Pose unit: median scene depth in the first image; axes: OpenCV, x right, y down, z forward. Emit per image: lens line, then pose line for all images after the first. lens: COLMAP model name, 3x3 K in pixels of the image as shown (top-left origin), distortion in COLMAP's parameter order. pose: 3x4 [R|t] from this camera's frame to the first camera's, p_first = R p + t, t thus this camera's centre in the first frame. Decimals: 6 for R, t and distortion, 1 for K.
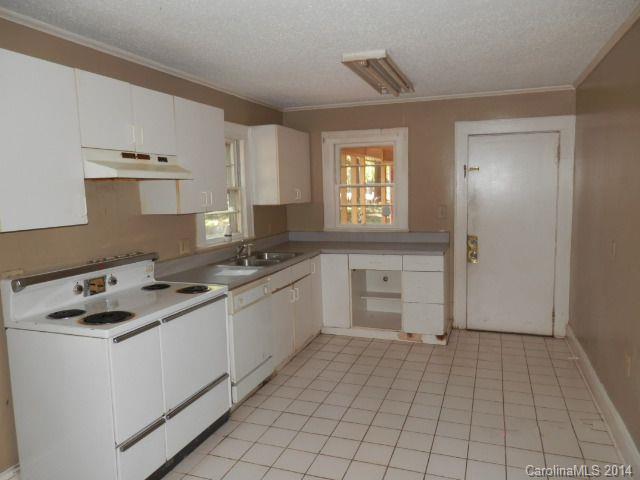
lens RADIAL K [[472.9, 0, 317.9], [0, 472.9, 241.5], [0, 0, 1]] dist [0.002387, -0.001474]
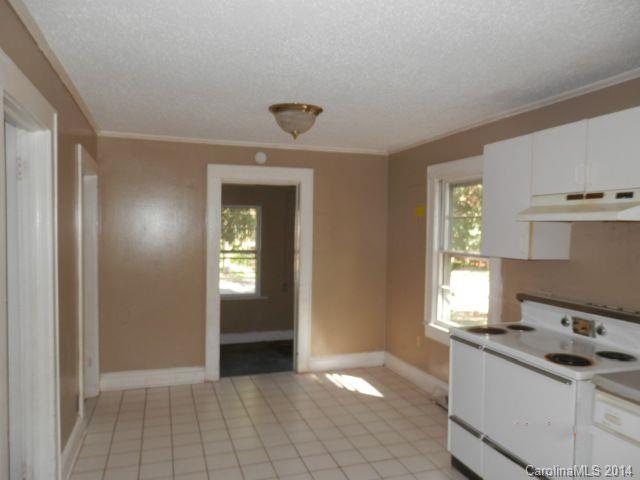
lens RADIAL K [[472.9, 0, 317.9], [0, 472.9, 241.5], [0, 0, 1]] dist [0.002387, -0.001474]
pose [[-0.779992, 0.026997, -0.625207, 0.594994], [-0.071957, 0.988573, 0.132460, -0.179170], [0.621639, 0.148306, -0.769136, 1.403521]]
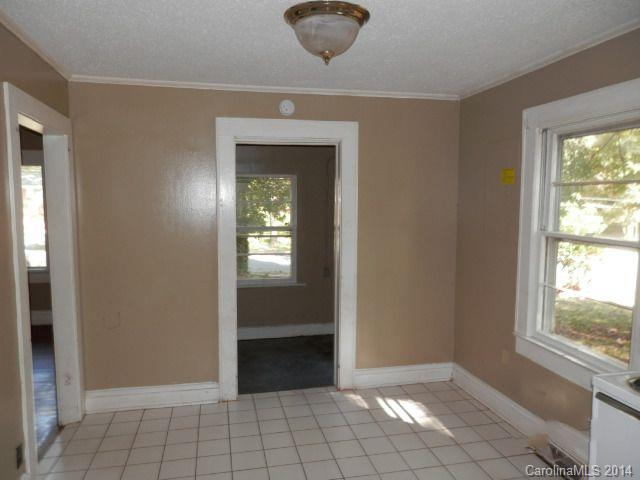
lens RADIAL K [[472.9, 0, 317.9], [0, 472.9, 241.5], [0, 0, 1]] dist [0.002387, -0.001474]
pose [[-0.839925, 0.069458, -0.538239, 0.305912], [-0.048975, 0.978028, 0.202638, -0.144031], [0.540488, 0.196561, -0.818069, 1.057319]]
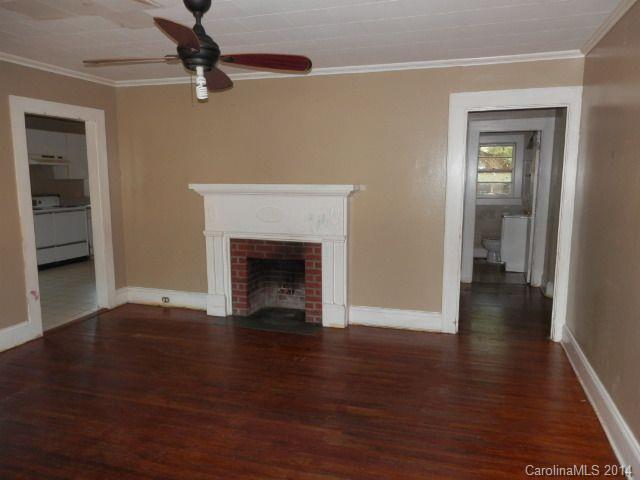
lens RADIAL K [[472.9, 0, 317.9], [0, 472.9, 241.5], [0, 0, 1]] dist [0.002387, -0.001474]
pose [[0.999113, 0.018779, 0.037686, 1.103778], [-0.019651, 0.999545, 0.022902, 0.222571], [-0.037239, -0.023623, 0.999027, -1.845785]]
